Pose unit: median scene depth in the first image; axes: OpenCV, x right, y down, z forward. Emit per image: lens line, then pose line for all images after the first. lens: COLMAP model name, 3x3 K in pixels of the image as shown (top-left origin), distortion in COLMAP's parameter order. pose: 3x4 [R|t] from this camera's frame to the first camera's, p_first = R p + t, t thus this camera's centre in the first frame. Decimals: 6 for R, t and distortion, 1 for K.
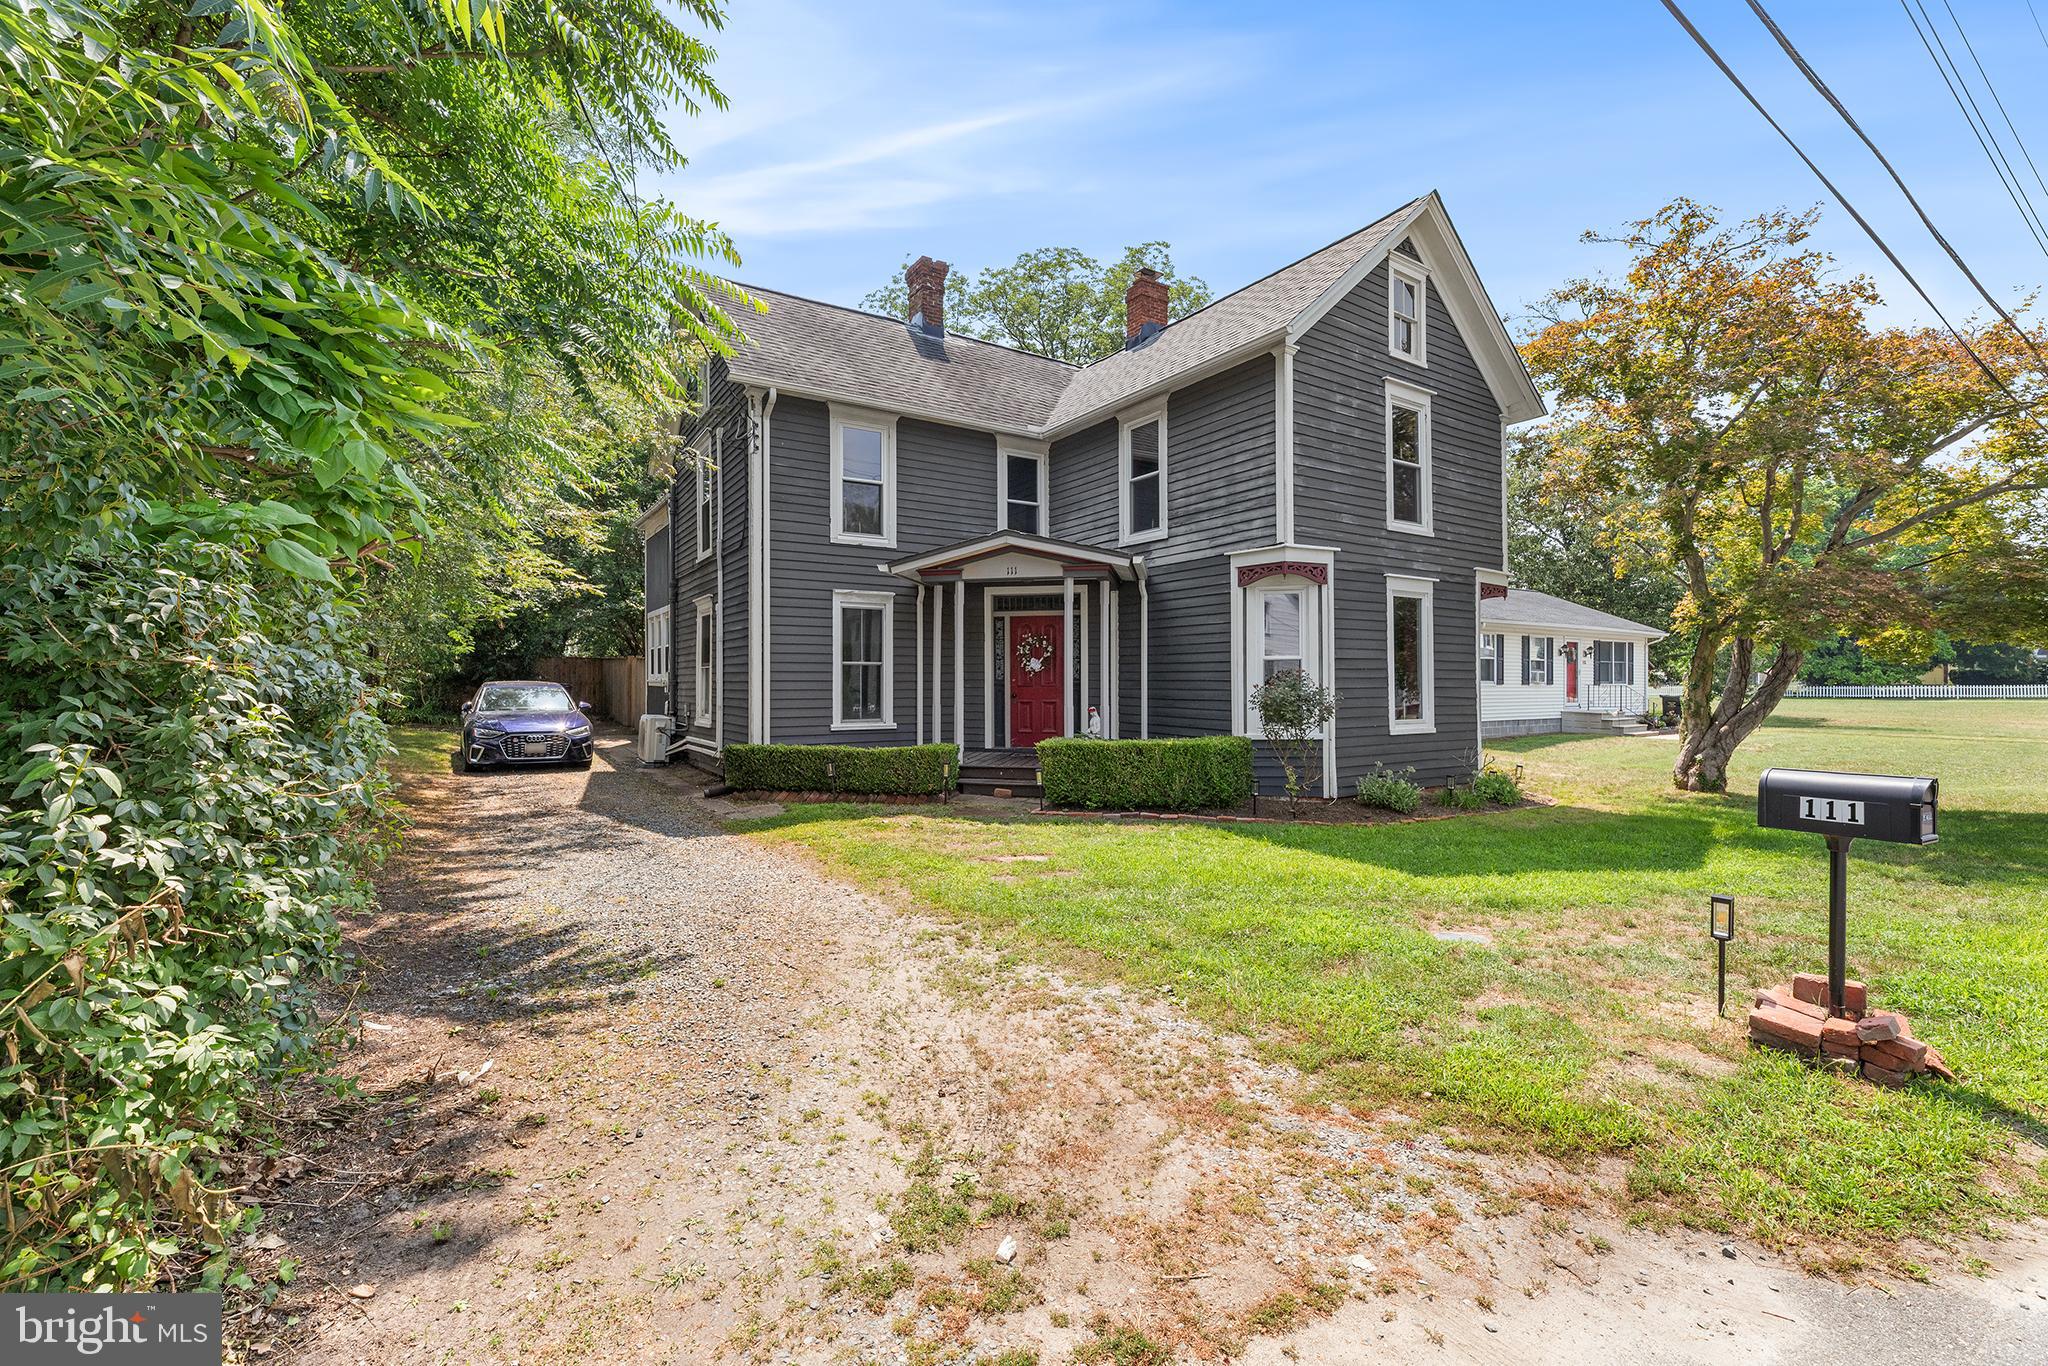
lens RADIAL K [[849.1, 0, 1024.0], [0, 849.1, 683.0], [0, 0, 1]] dist [0.000254, 0.000263]
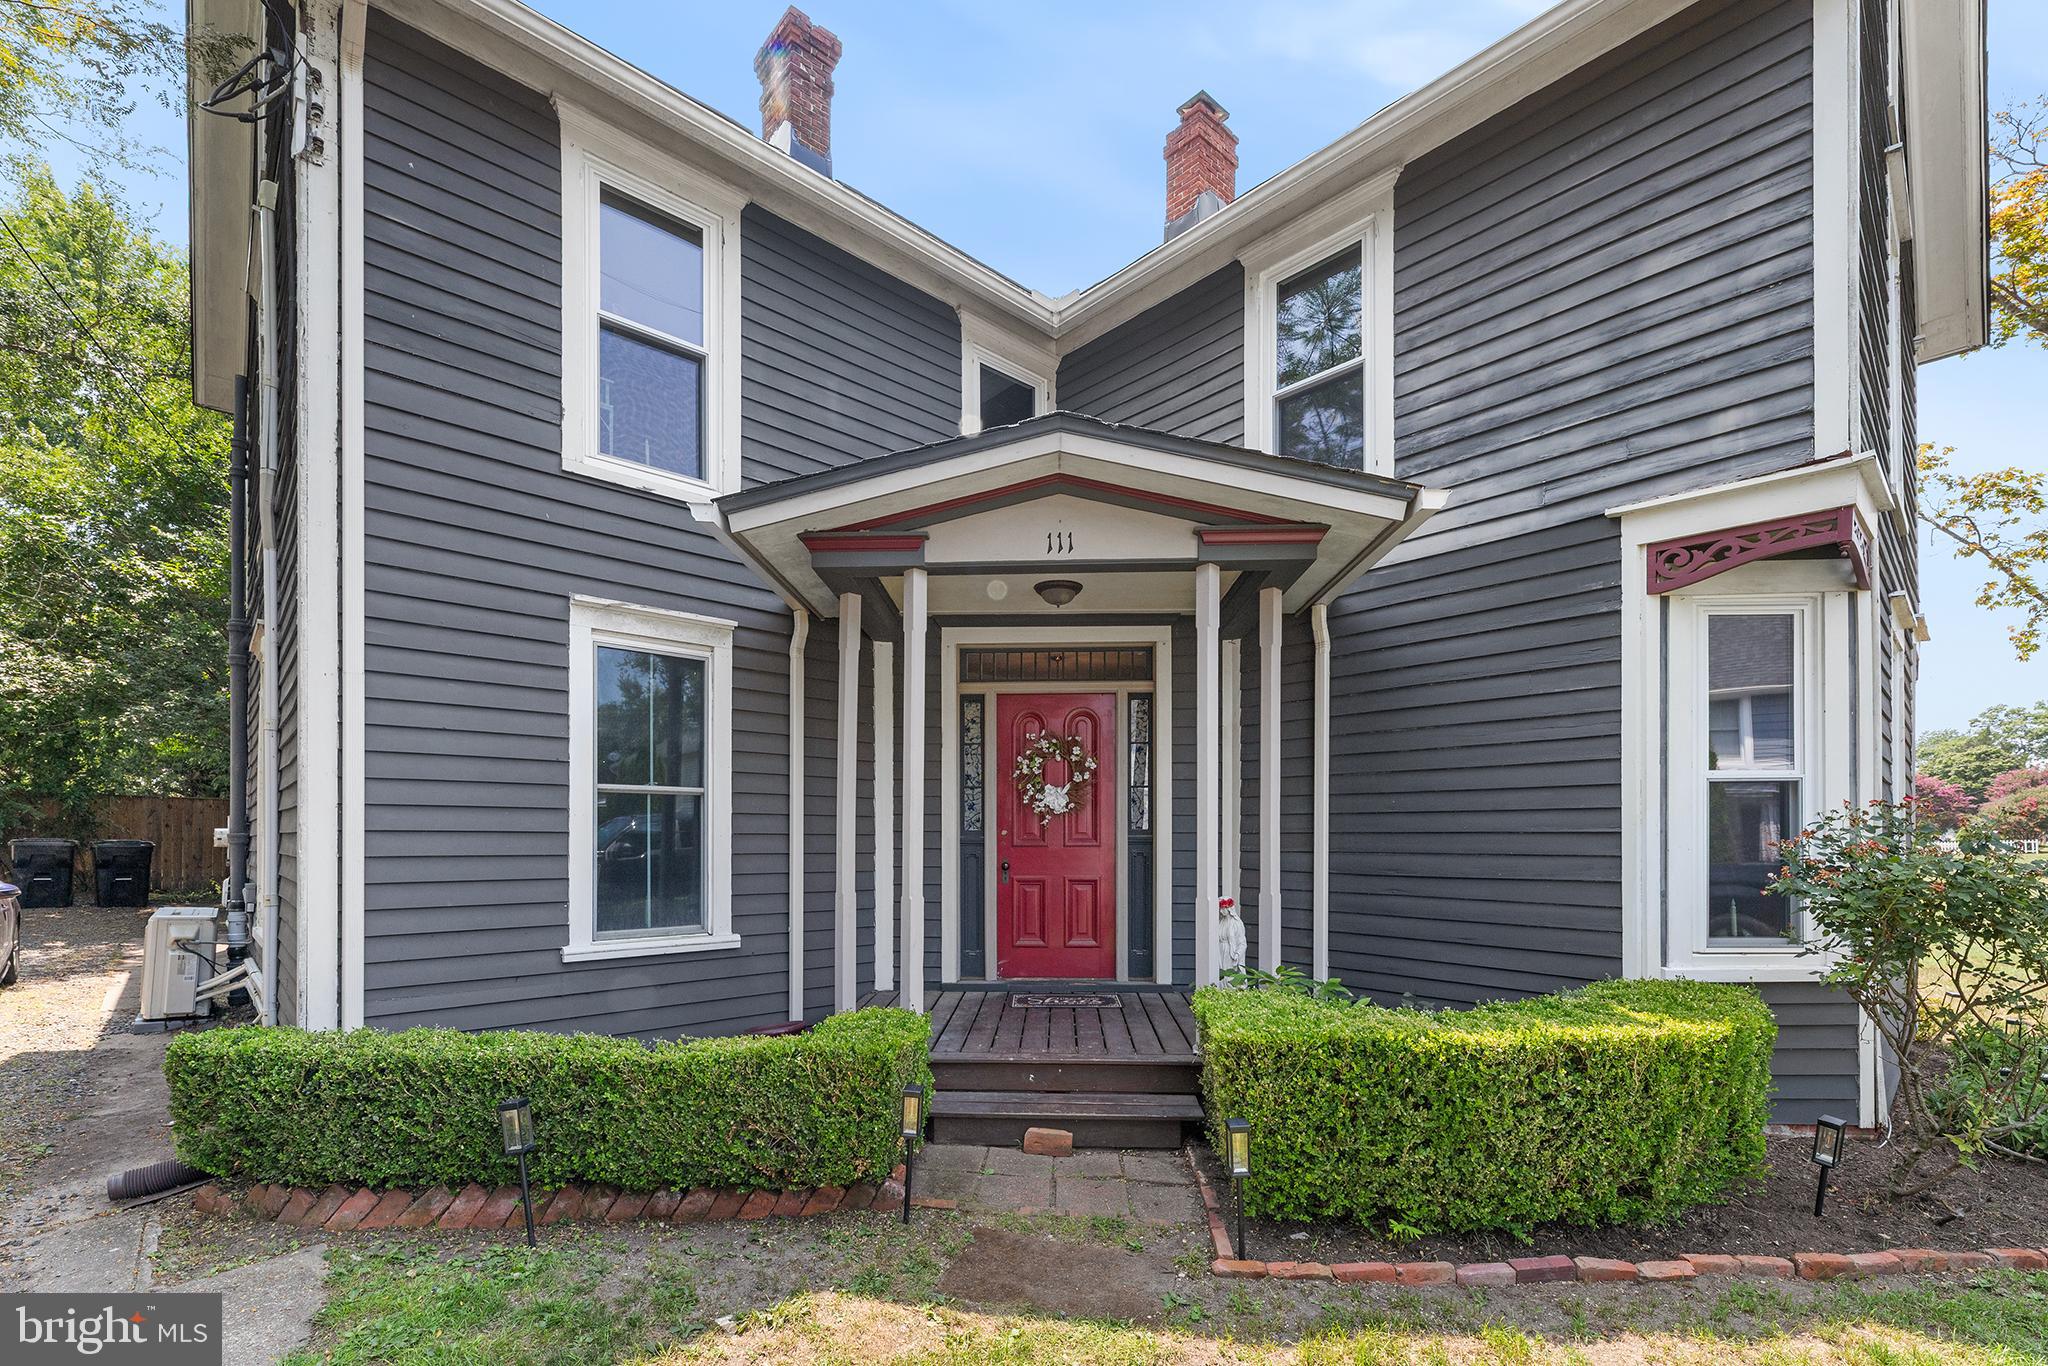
lens RADIAL K [[897.4, 0, 1021.6], [0, 897.4, 837.8], [0, 0, 1]] dist [0.001567, -0.000291]
pose [[0.986234, 0.001897, 0.165347, -0.095933], [-0.001419, 0.999994, -0.003005, 0.001001], [-0.165352, 0.002729, 0.986231, 0.599689]]
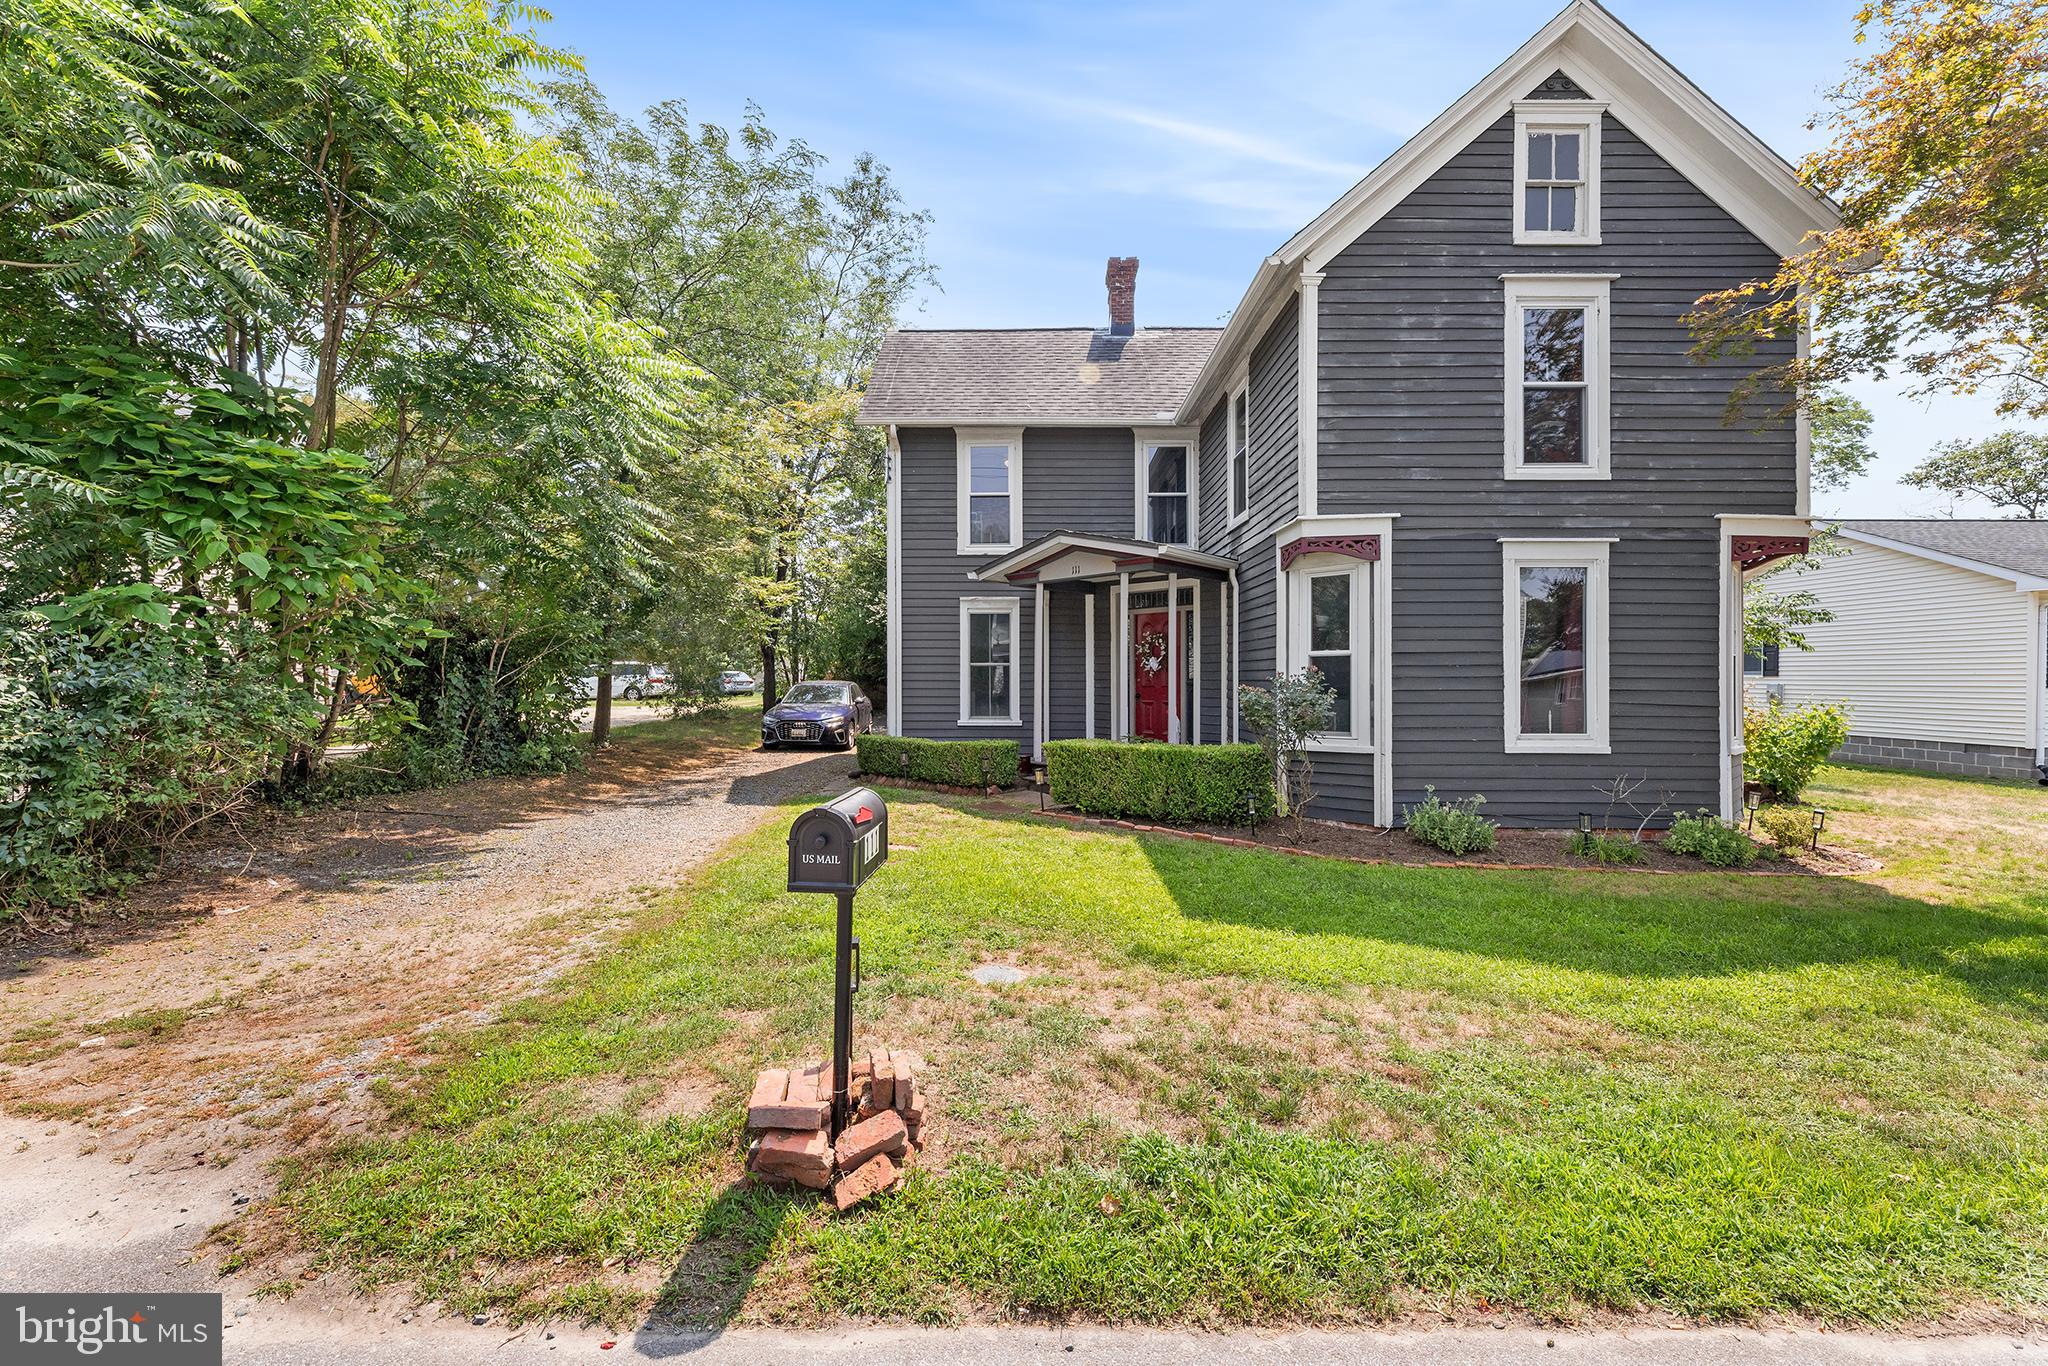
lens RADIAL K [[845.1, 0, 1021.1], [0, 845.1, 696.4], [0, 0, 1]] dist [0.001301, -0.000418]
pose [[0.835406, 0.011053, -0.549522, 0.470301], [-0.002490, 0.999864, 0.016325, -0.000086], [0.549628, -0.012269, 0.835319, 0.134706]]
